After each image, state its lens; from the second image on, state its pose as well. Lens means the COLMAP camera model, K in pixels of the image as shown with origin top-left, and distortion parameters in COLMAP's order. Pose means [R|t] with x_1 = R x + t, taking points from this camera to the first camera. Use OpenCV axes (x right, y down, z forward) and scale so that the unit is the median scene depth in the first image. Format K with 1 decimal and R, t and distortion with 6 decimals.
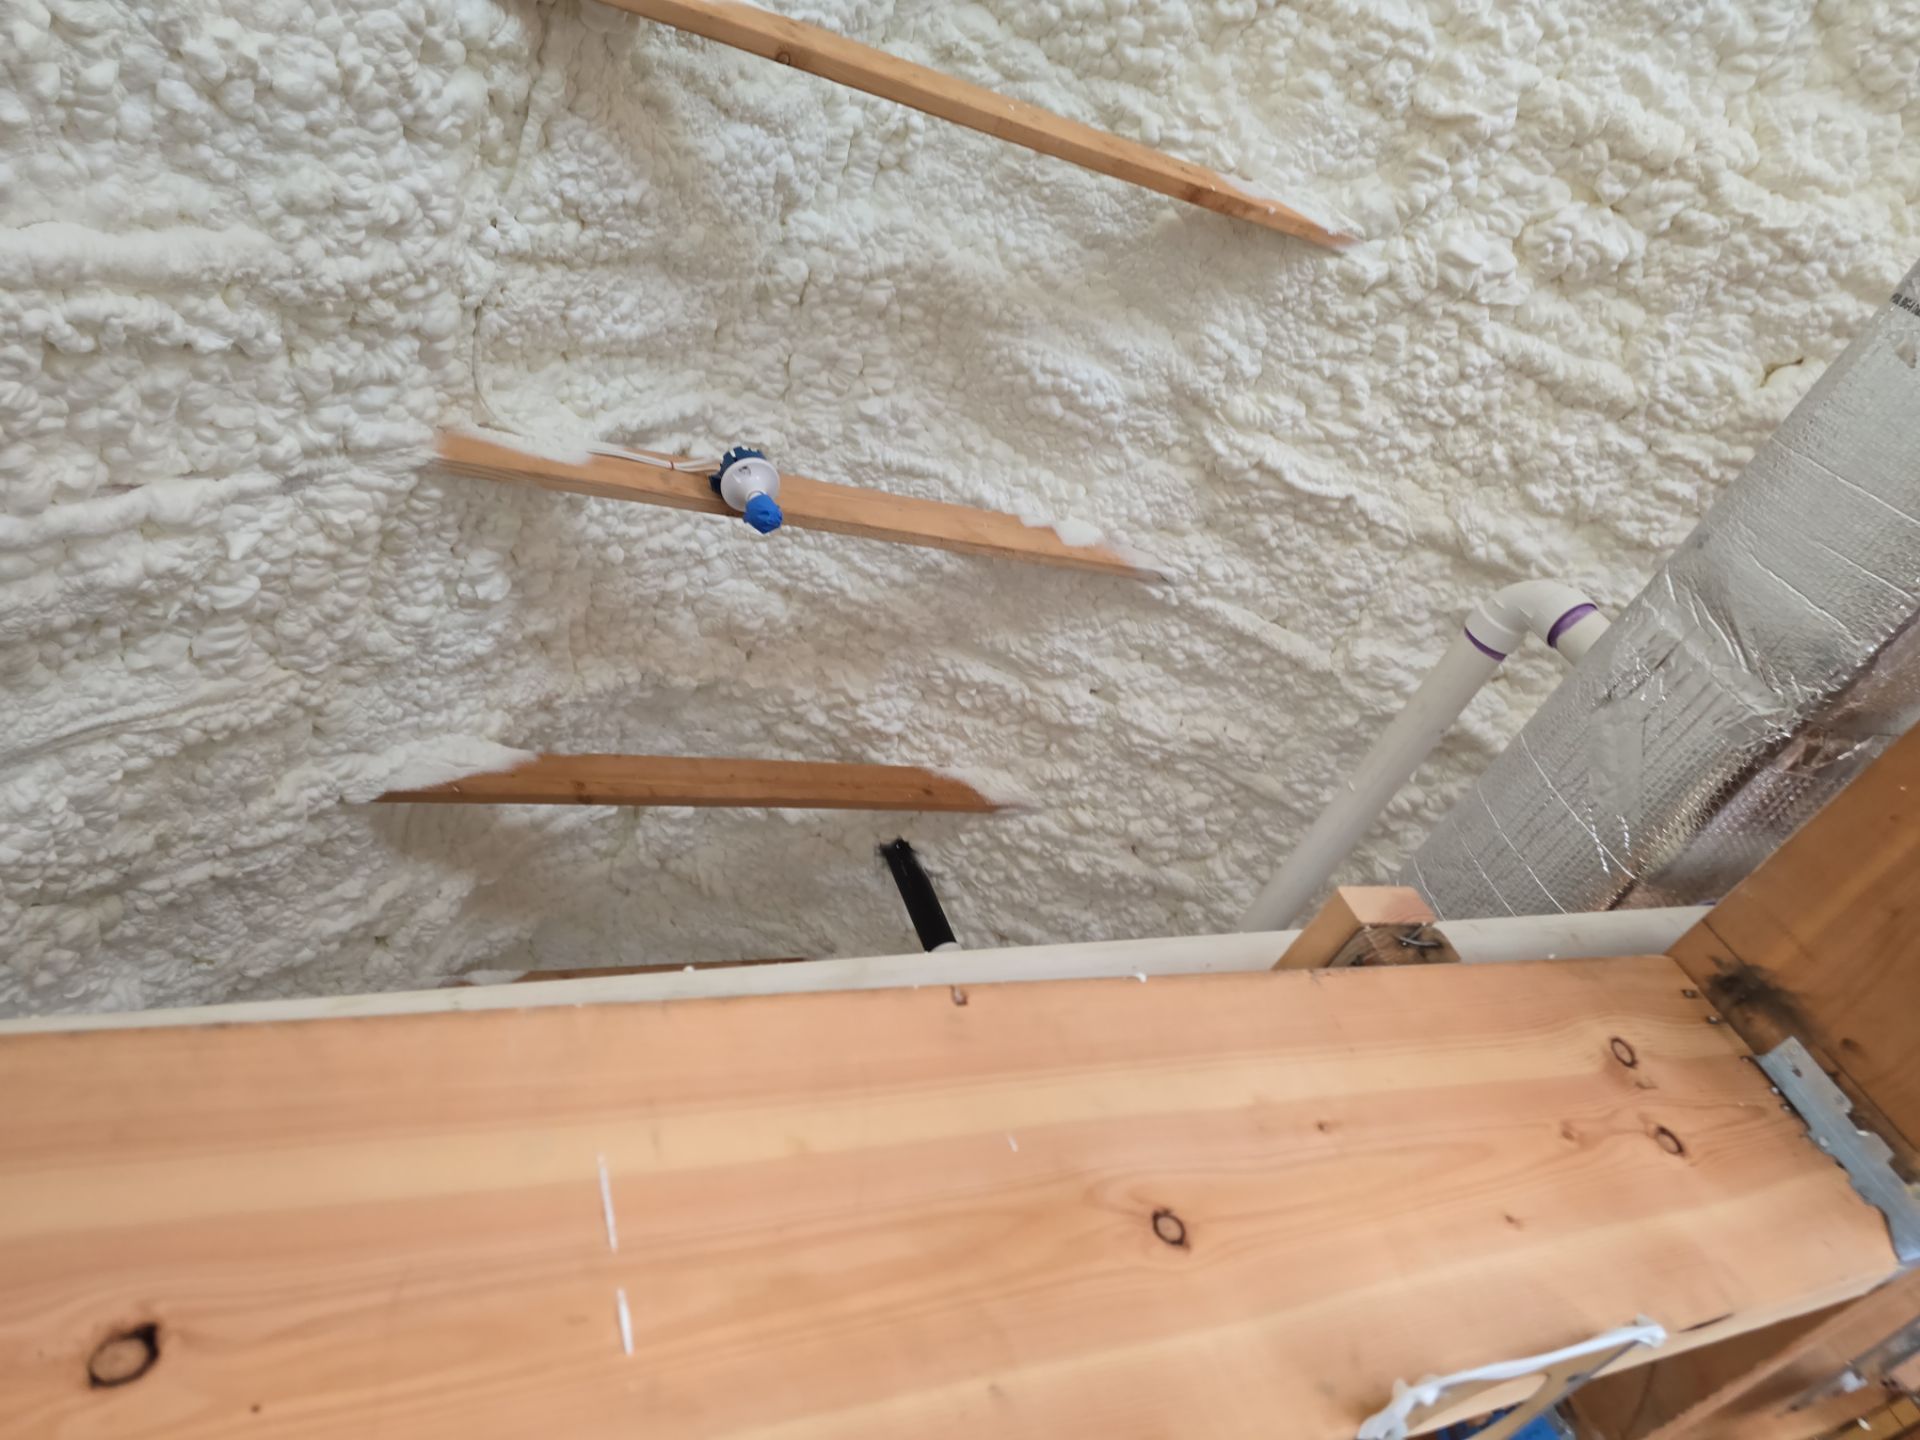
lens RADIAL K [[1287.6, 0, 986.0], [0, 1287.6, 728.5], [0, 0, 1]] dist [0.073243, -0.074956]
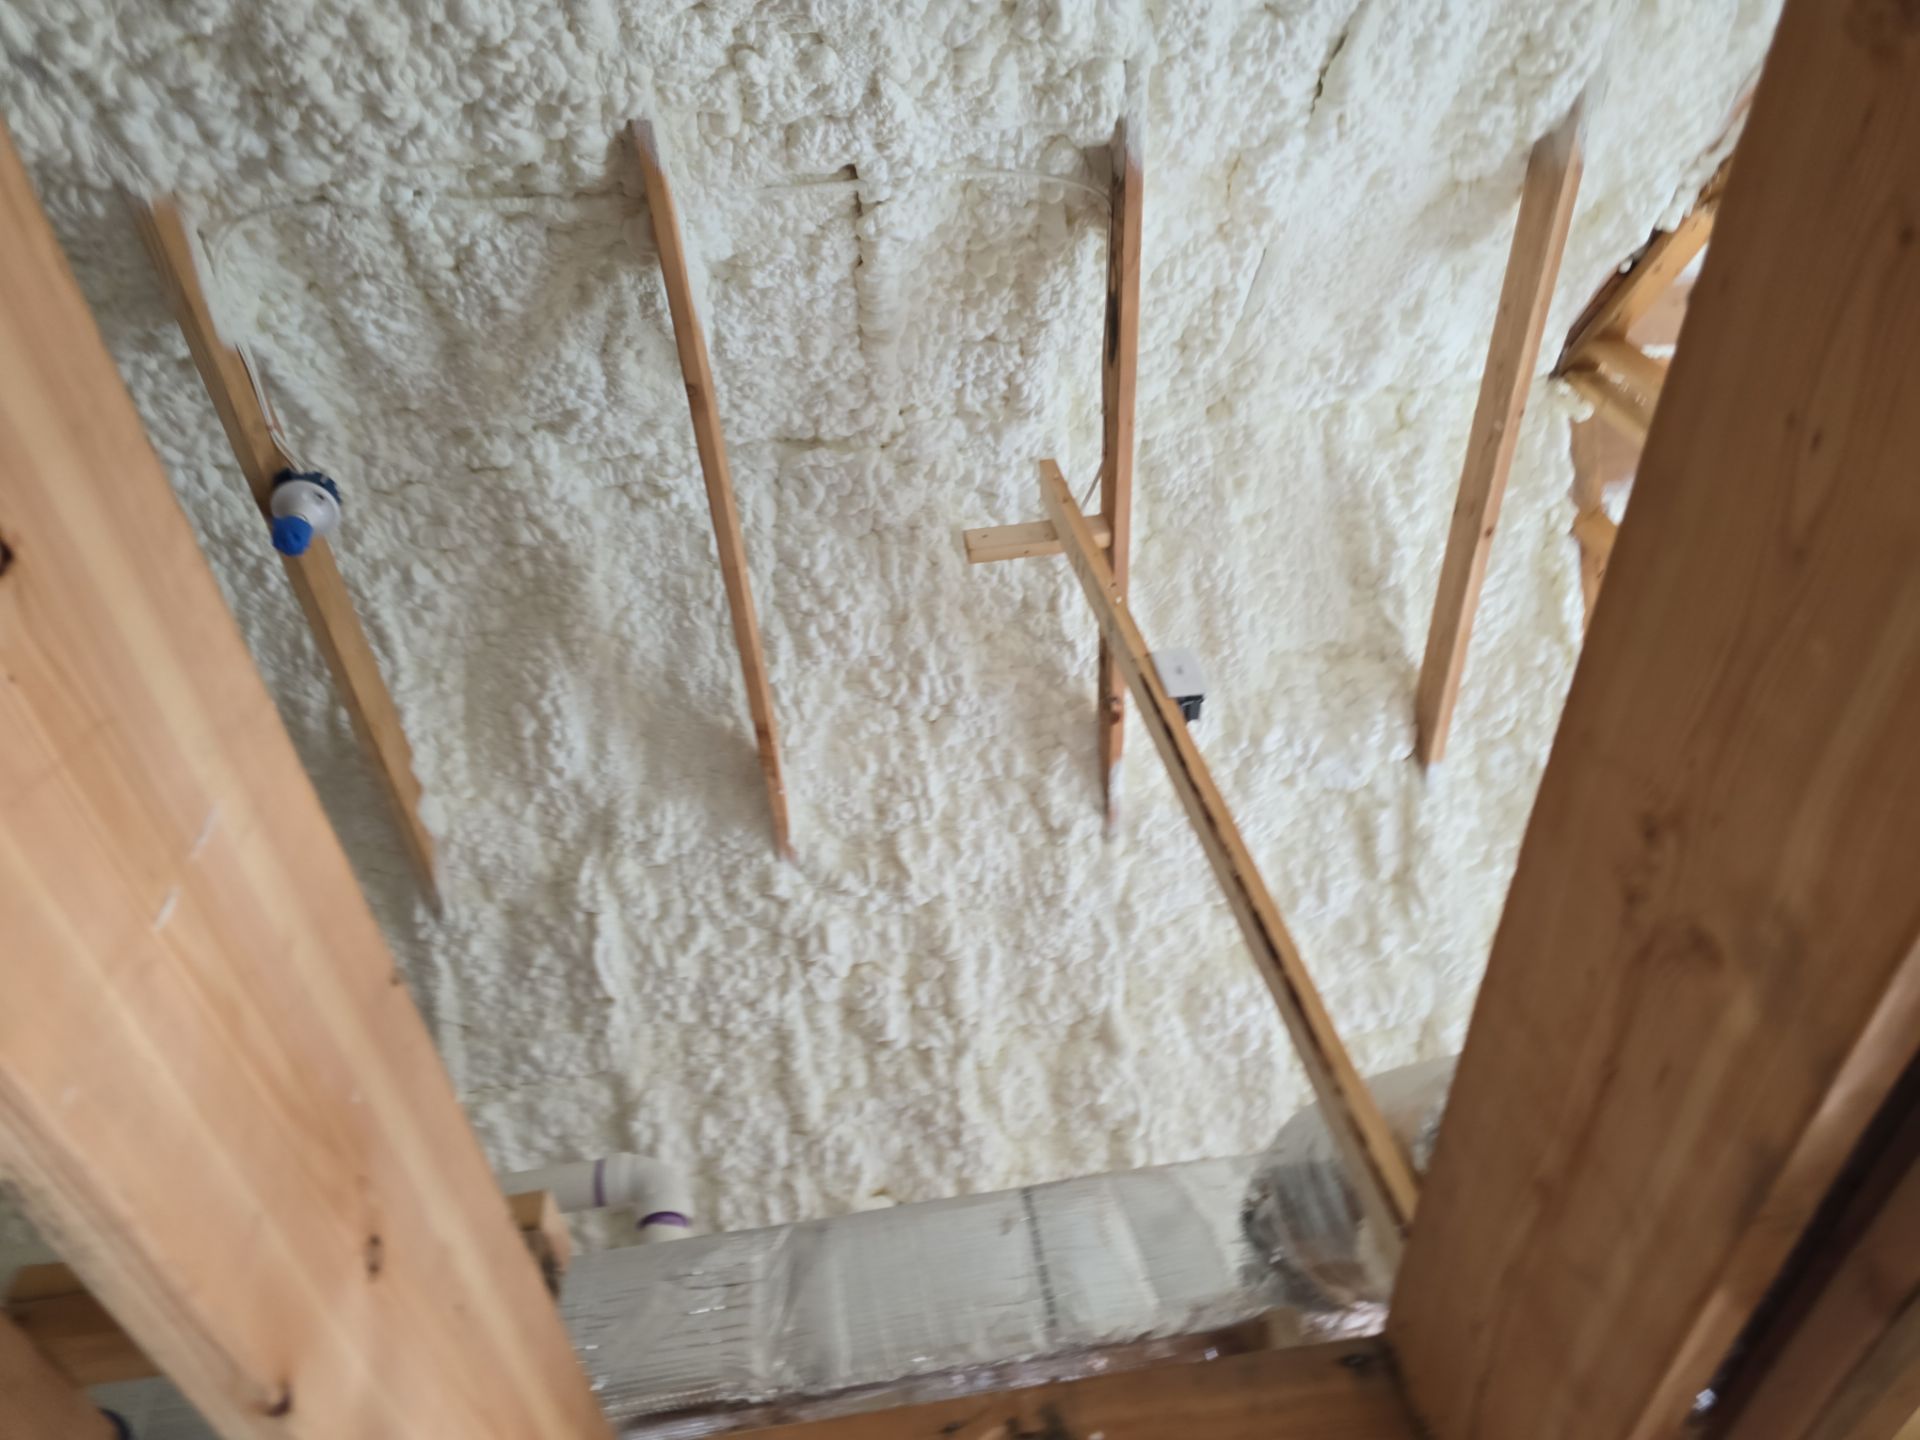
lens RADIAL K [[1287.6, 0, 986.0], [0, 1287.6, 728.5], [0, 0, 1]] dist [0.073243, -0.074956]
pose [[0.460995, 0.839170, 0.288580, -0.090931], [-0.625139, 0.537907, -0.565559, 0.134603], [-0.629829, 0.080317, 0.772570, -0.062745]]
